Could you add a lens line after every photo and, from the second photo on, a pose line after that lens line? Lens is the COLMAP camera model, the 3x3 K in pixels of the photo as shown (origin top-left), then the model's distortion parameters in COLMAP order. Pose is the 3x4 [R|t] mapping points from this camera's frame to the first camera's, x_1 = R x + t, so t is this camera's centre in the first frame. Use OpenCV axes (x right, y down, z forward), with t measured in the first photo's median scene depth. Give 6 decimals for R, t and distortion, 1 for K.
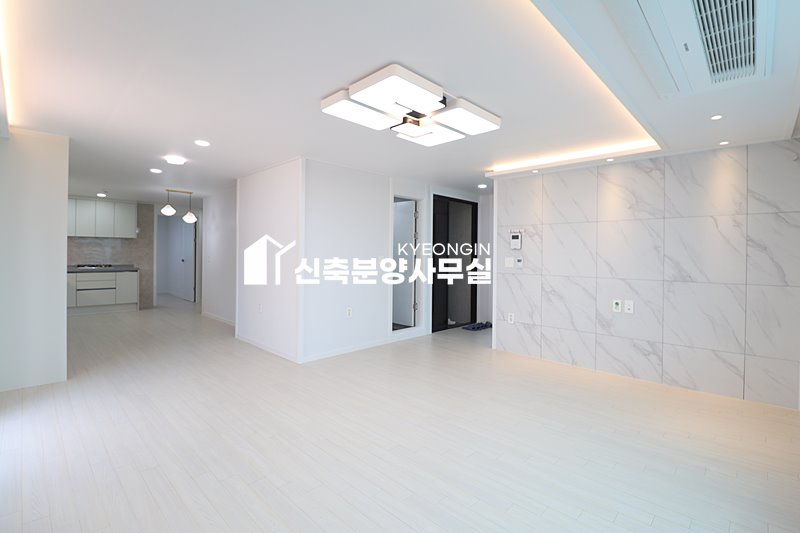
lens RADIAL K [[371.2, 0, 399.0], [0, 371.2, 255.4], [0, 0, 1]] dist [-0.007774, -0.005555]
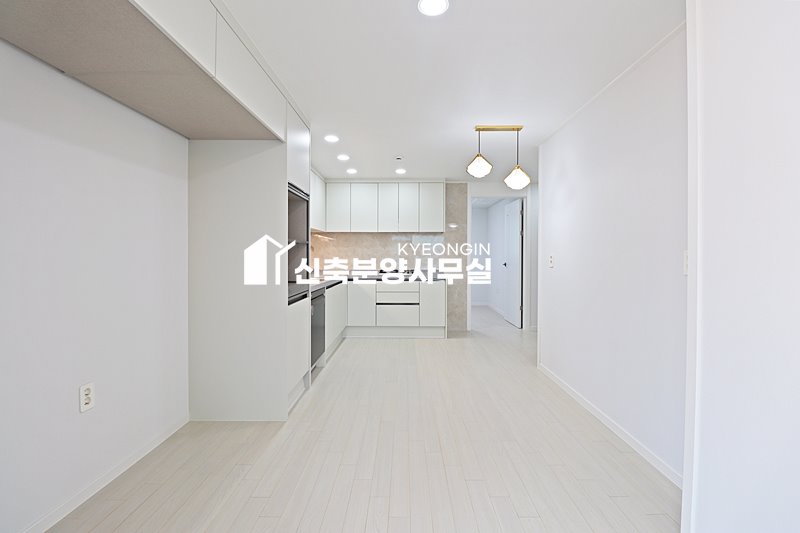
lens RADIAL K [[371.2, 0, 402.8], [0, 371.2, 261.4], [0, 0, 1]] dist [-0.007774, -0.005555]
pose [[0.696462, 0.000728, -0.717594, -0.272679], [0.005821, 0.999961, 0.006663, 0.002864], [0.717570, -0.008817, 0.696430, 0.469261]]
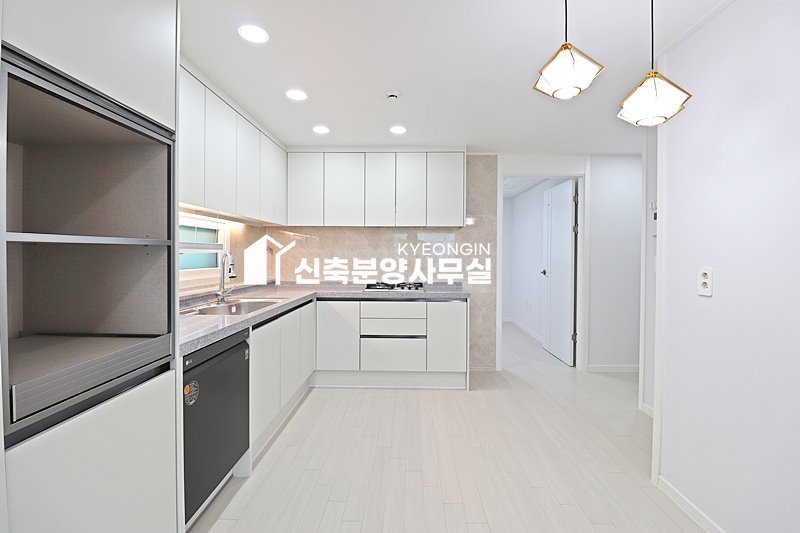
lens RADIAL K [[371.2, 0, 403.0], [0, 371.2, 258.1], [0, 0, 1]] dist [-0.007774, -0.005555]
pose [[0.687101, 0.000184, -0.726562, -0.438606], [0.001586, 0.999997, 0.001754, -0.009071], [0.726560, -0.002358, 0.687099, 0.640818]]
